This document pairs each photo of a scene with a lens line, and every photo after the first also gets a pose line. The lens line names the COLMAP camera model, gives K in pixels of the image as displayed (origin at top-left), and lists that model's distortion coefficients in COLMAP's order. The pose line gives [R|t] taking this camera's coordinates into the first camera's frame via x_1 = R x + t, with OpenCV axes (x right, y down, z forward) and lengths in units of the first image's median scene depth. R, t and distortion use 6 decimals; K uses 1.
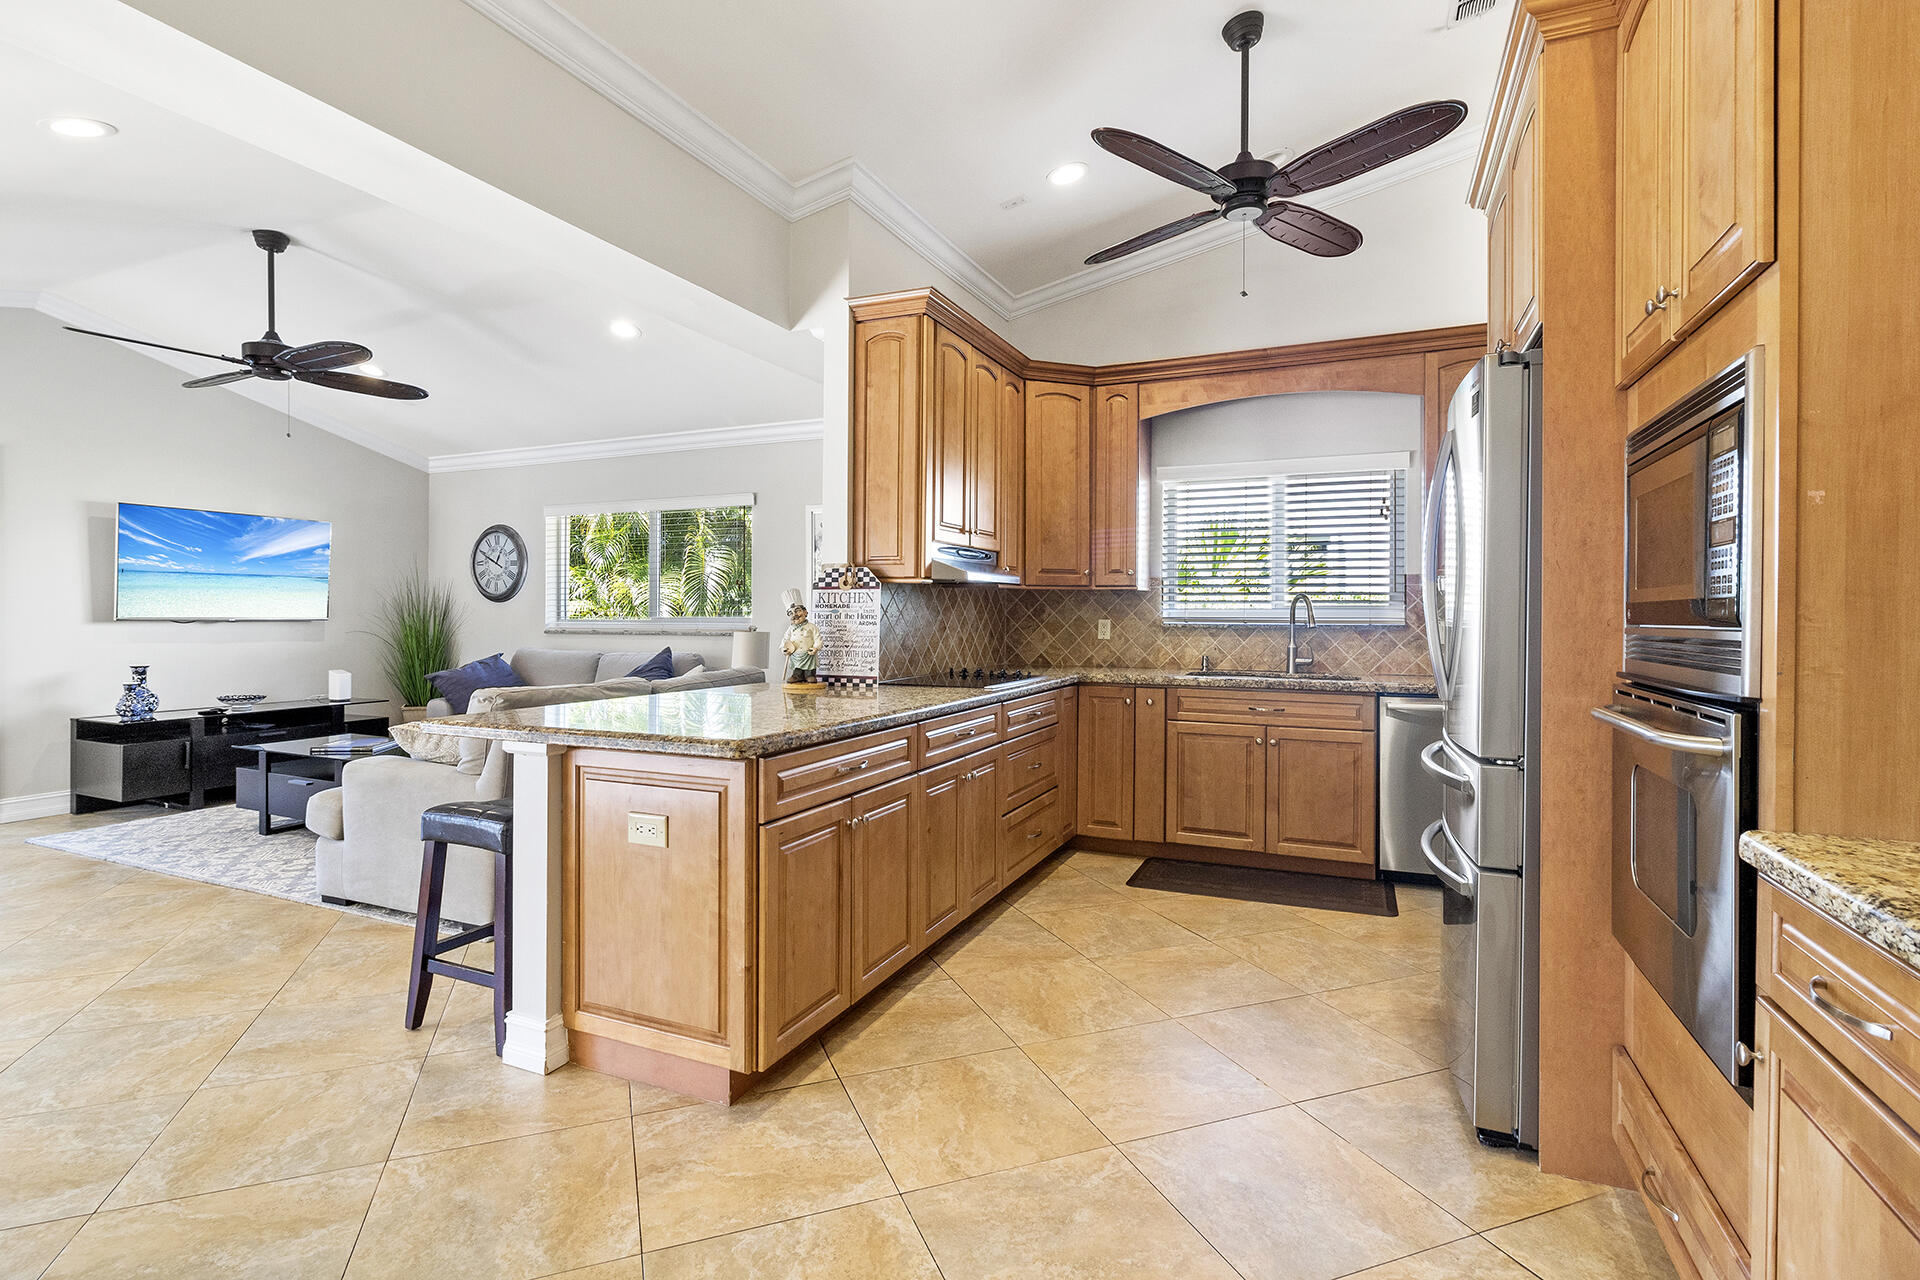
lens RADIAL K [[924.8, 0, 960.3], [0, 924.8, 627.7], [0, 0, 1]] dist [0.000557, 0.000056]
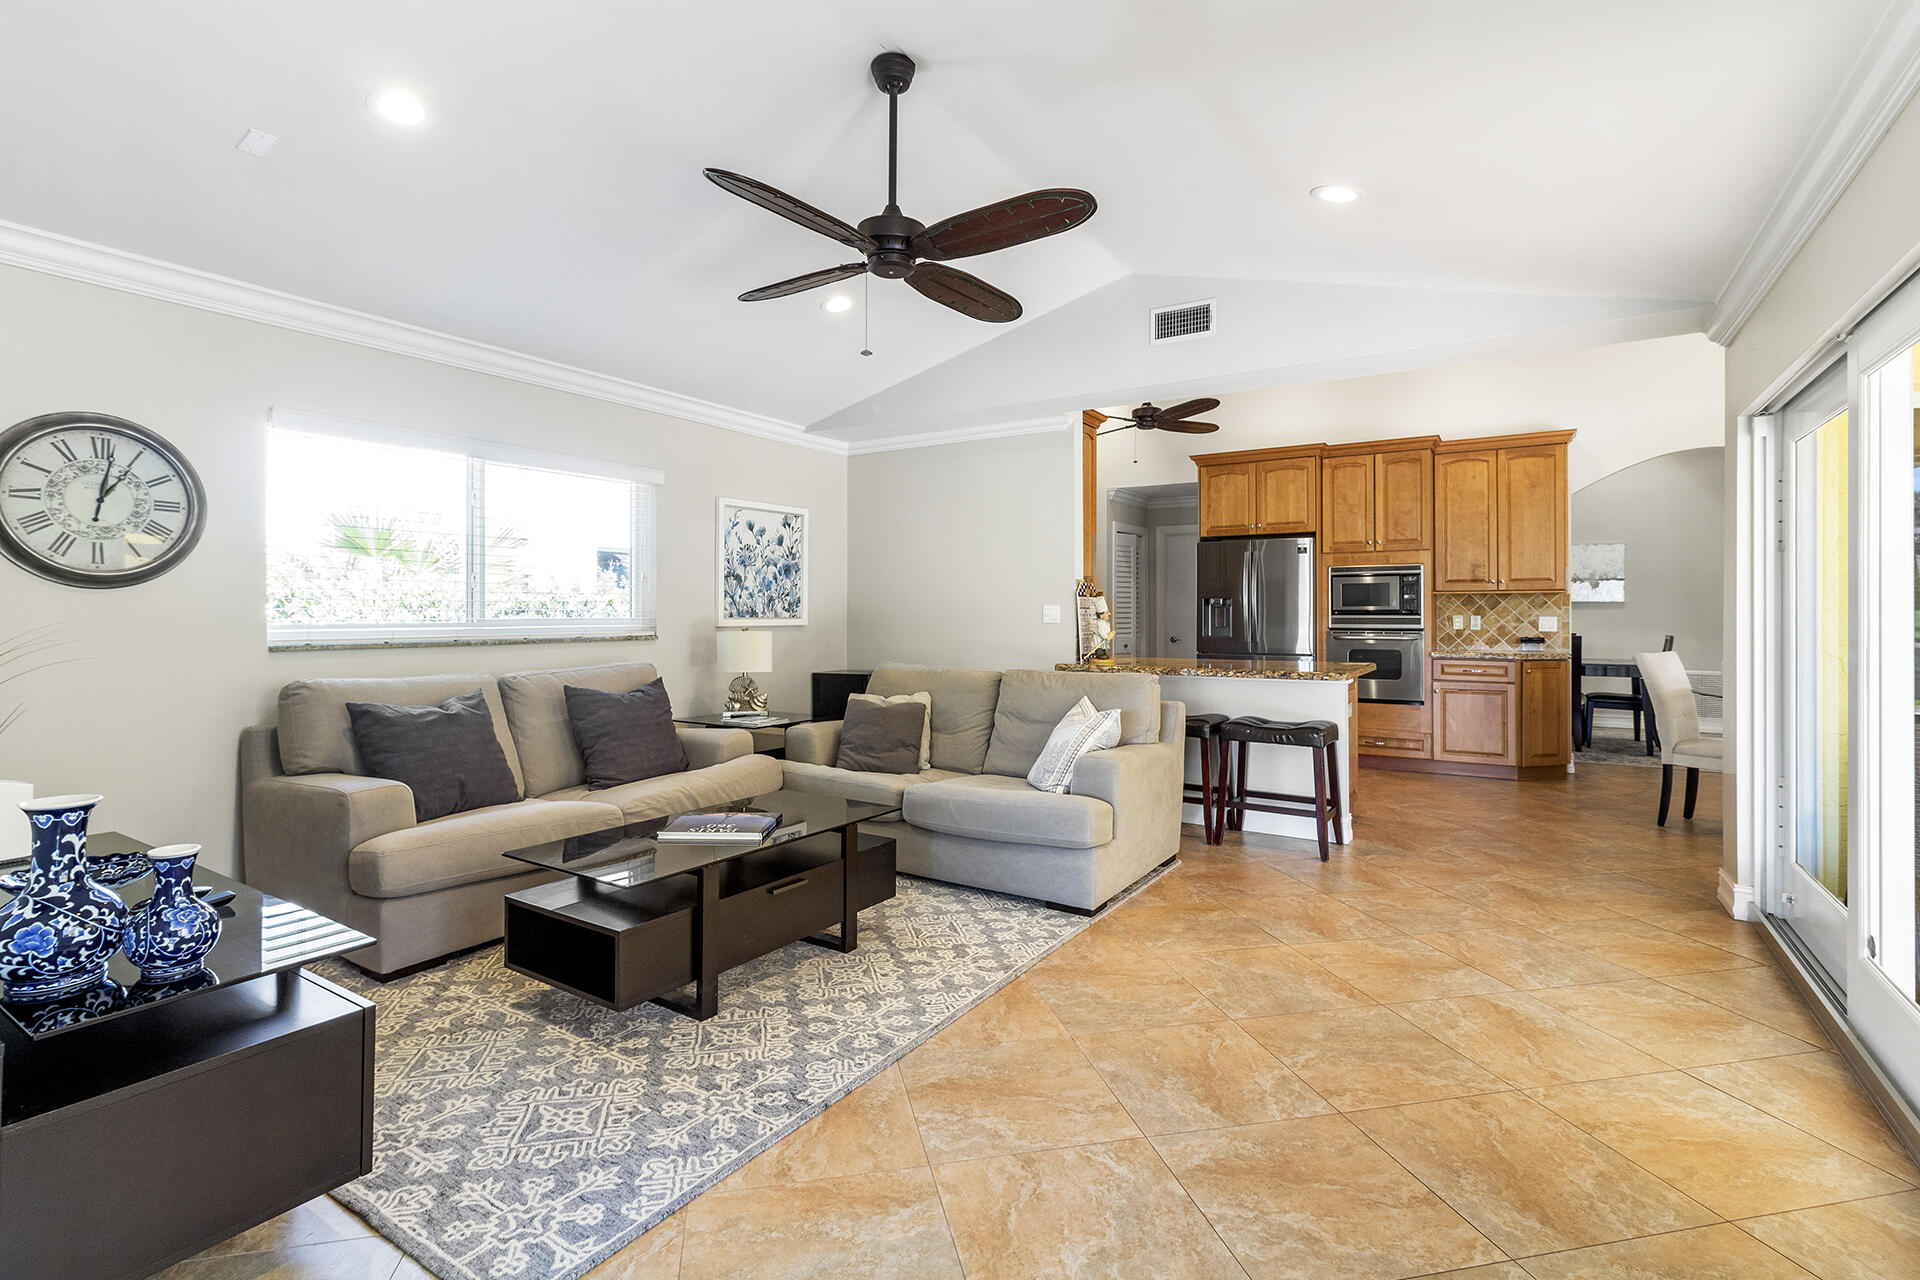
lens RADIAL K [[899.8, 0, 953.4], [0, 899.8, 612.2], [0, 0, 1]] dist [0.001474, 0.000121]
pose [[0.152504, -0.003585, 0.988296, -1.154870], [0.013095, 0.999913, 0.001606, -0.015163], [-0.988216, 0.012696, 0.152537, 0.706400]]
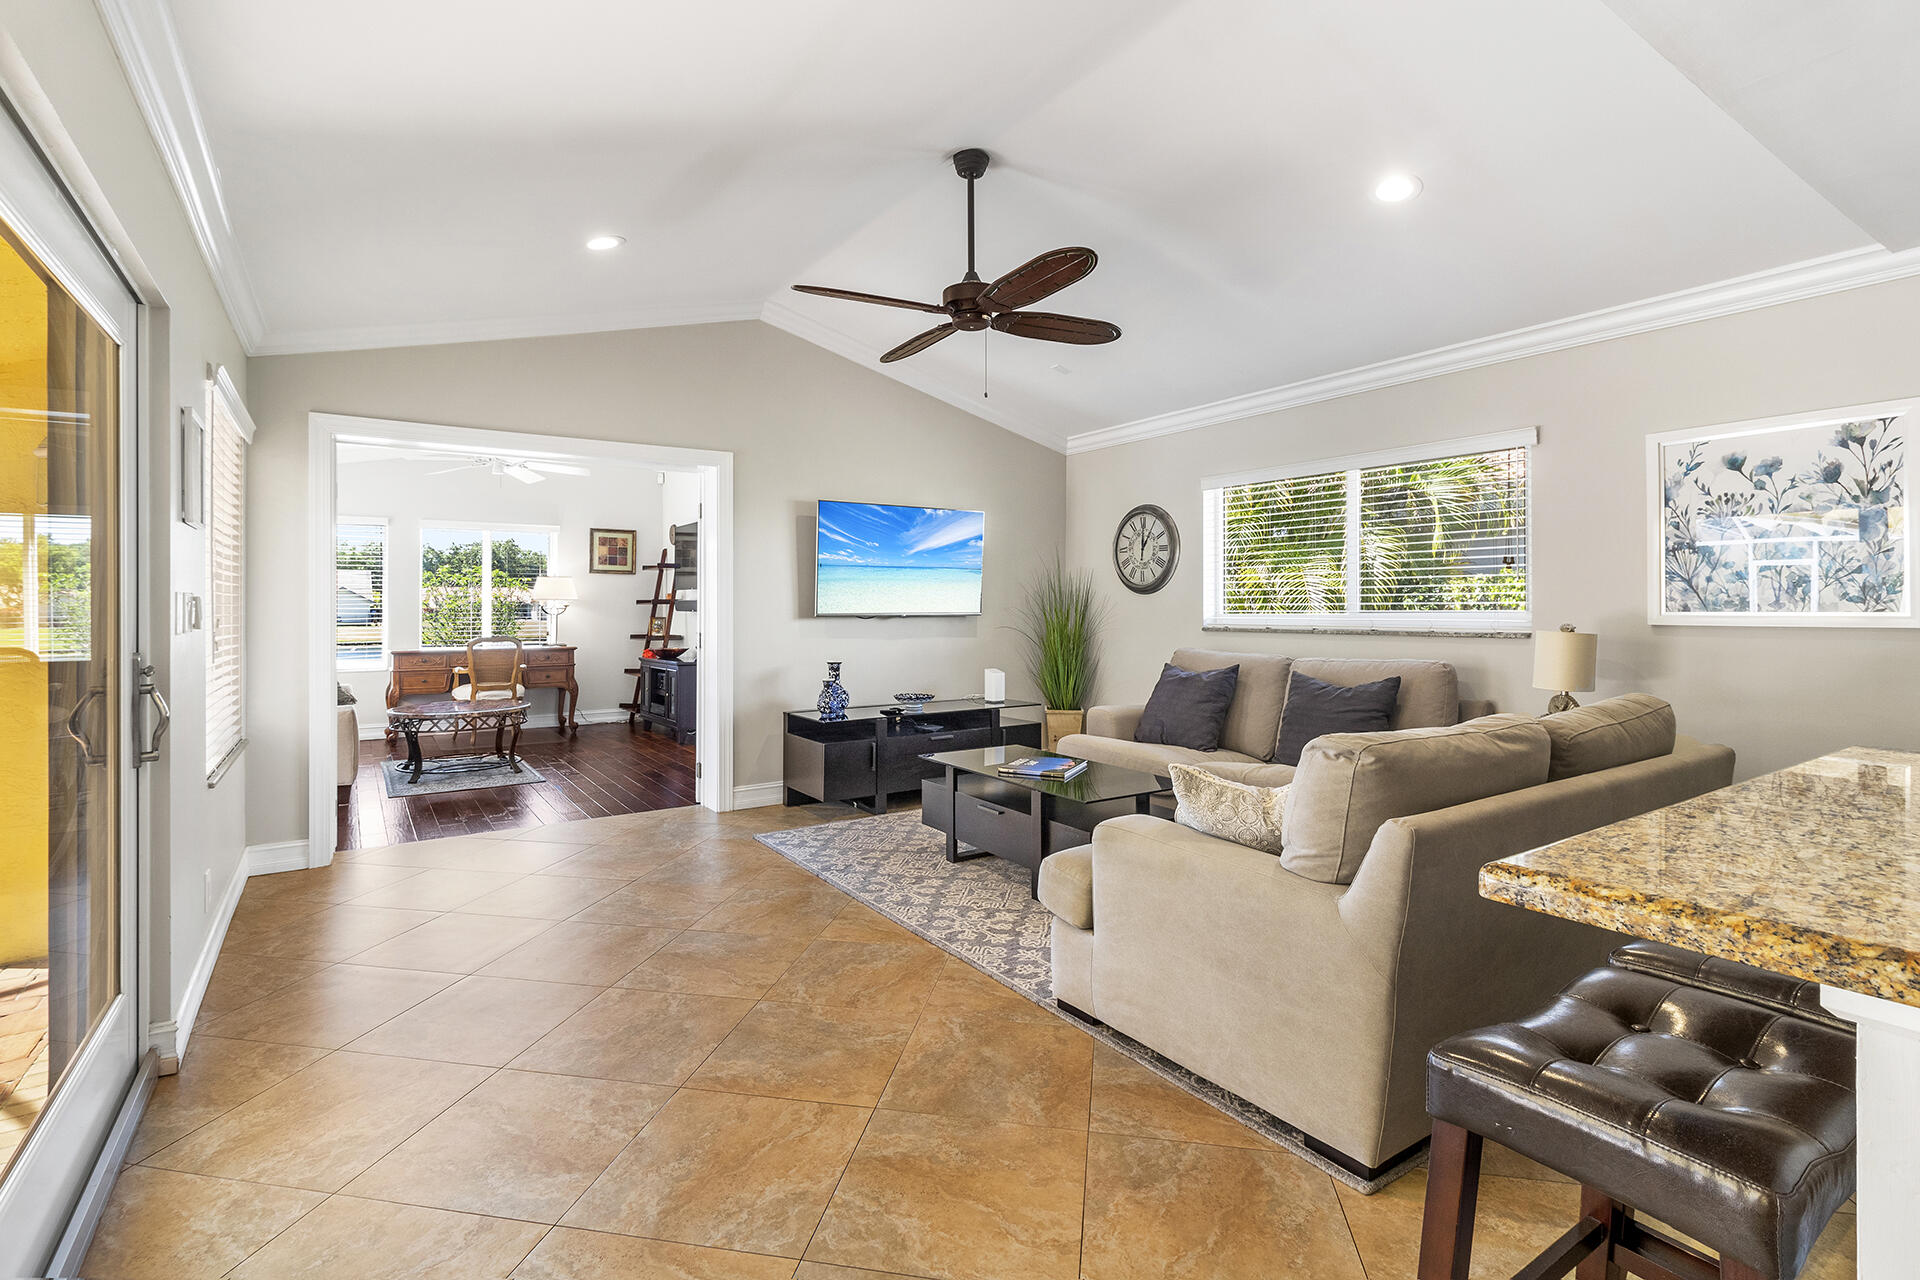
lens RADIAL K [[899.8, 0, 953.4], [0, 899.8, 612.2], [0, 0, 1]] dist [0.001474, 0.000121]
pose [[0.848204, -0.003597, -0.529657, -0.273406], [-0.000752, 0.999968, -0.007995, -0.004949], [0.529669, 0.007180, 0.848174, 0.253190]]
